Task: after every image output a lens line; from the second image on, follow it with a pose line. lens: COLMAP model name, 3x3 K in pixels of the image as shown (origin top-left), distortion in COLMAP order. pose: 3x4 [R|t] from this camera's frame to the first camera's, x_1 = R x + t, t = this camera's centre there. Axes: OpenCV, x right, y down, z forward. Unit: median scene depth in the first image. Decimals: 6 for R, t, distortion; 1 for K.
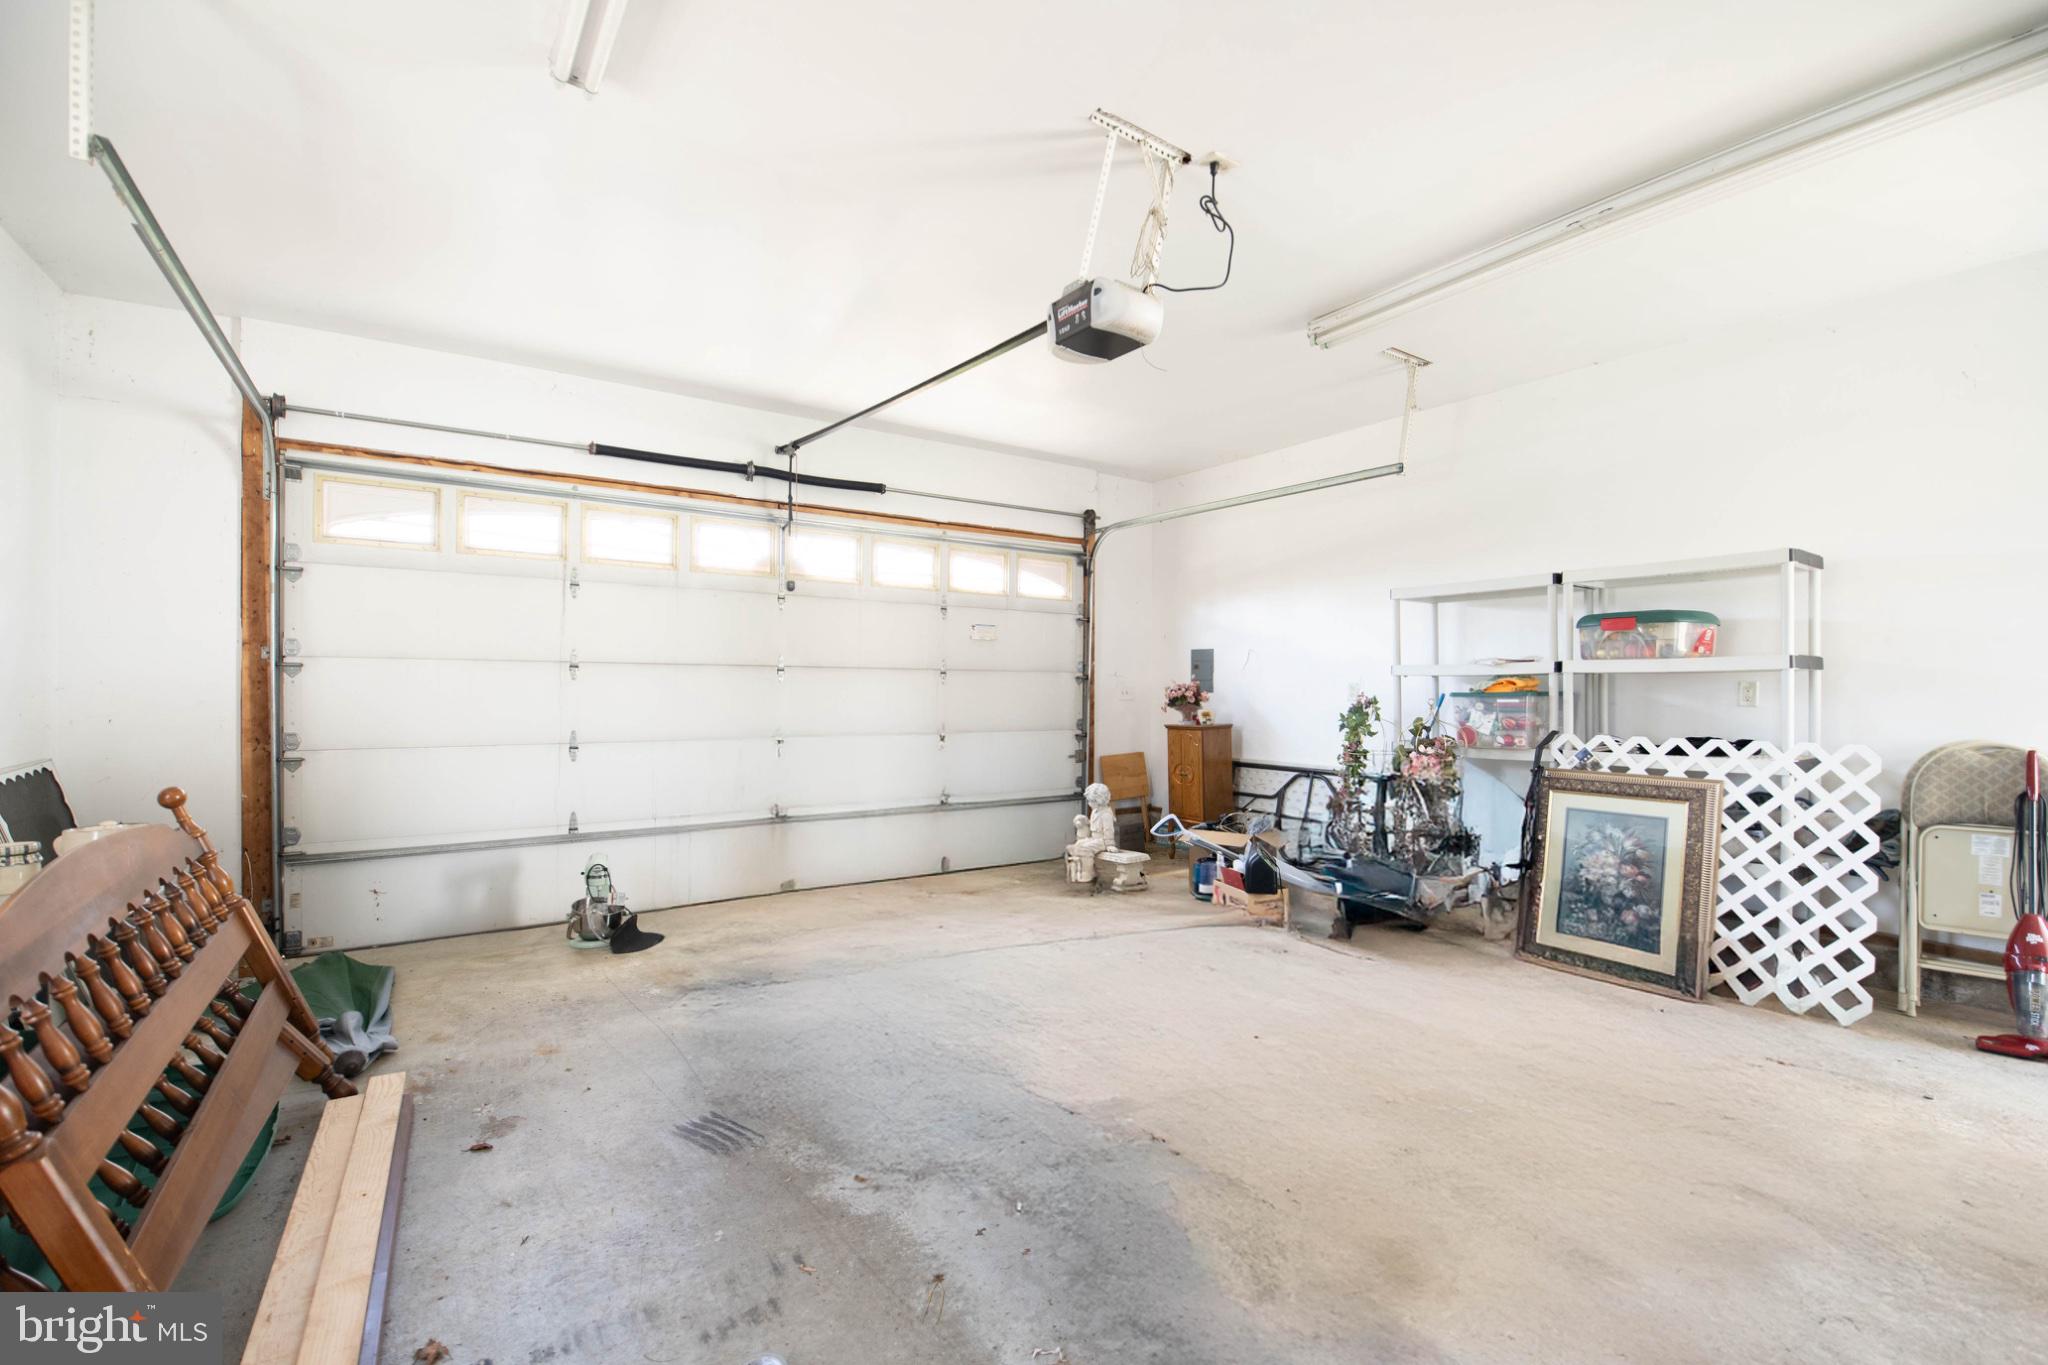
lens RADIAL K [[876.5, 0, 1041.7], [0, 876.5, 684.8], [0, 0, 1]] dist [-0.004906, -0.000193]
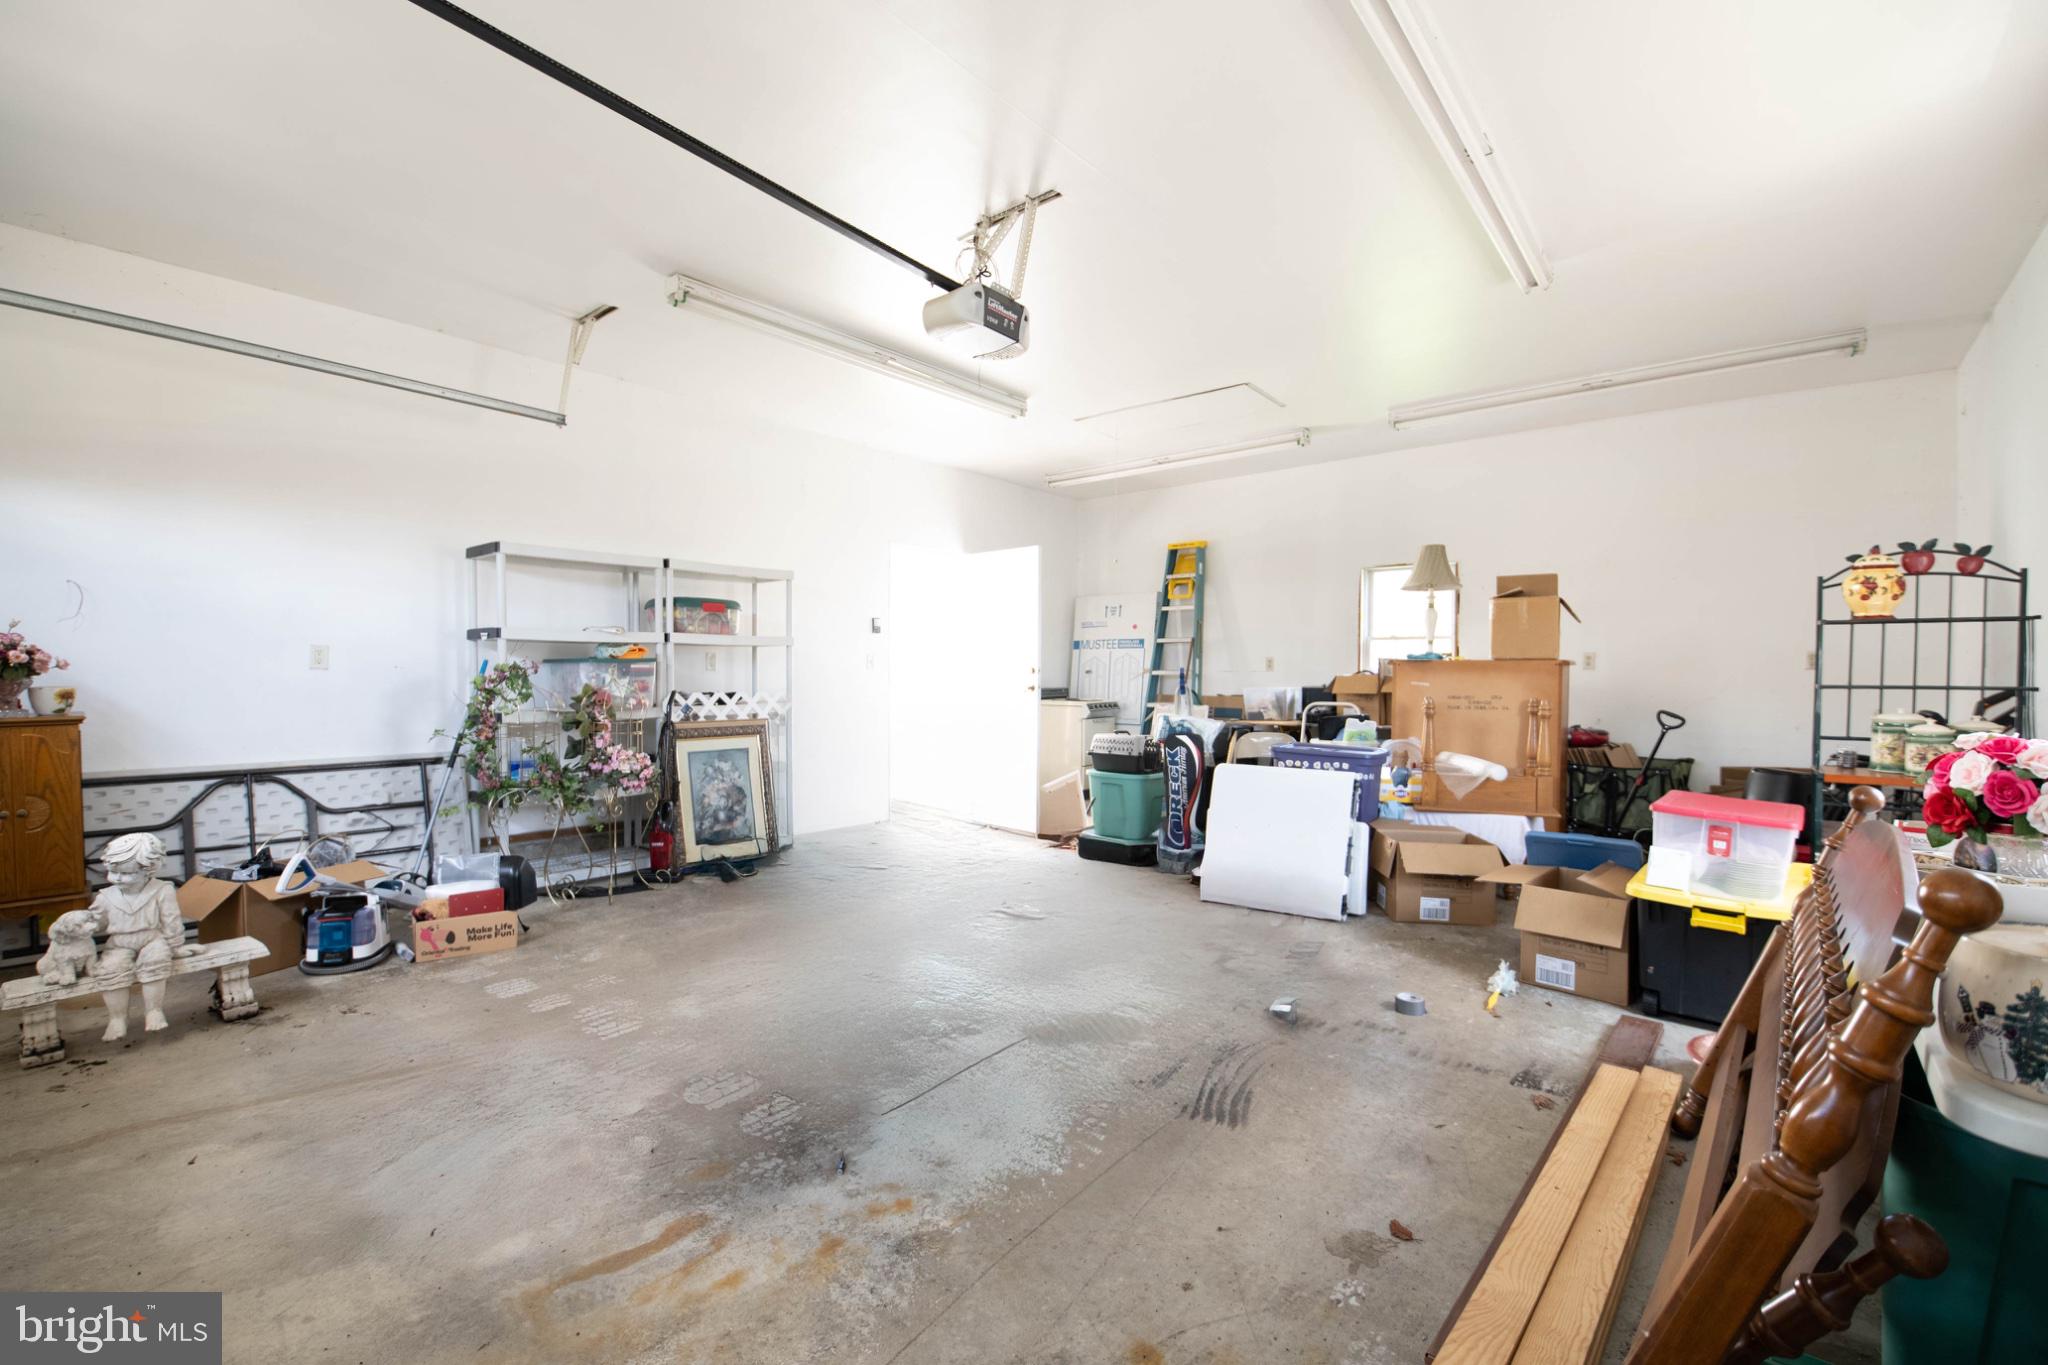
lens RADIAL K [[876.5, 0, 1040.0], [0, 876.5, 687.9], [0, 0, 1]] dist [-0.004906, -0.000193]
pose [[-0.267746, -0.020105, 0.963280, -0.733095], [-0.007411, 0.999796, 0.018807, 0.022761], [-0.963461, -0.002104, -0.267841, 0.860864]]
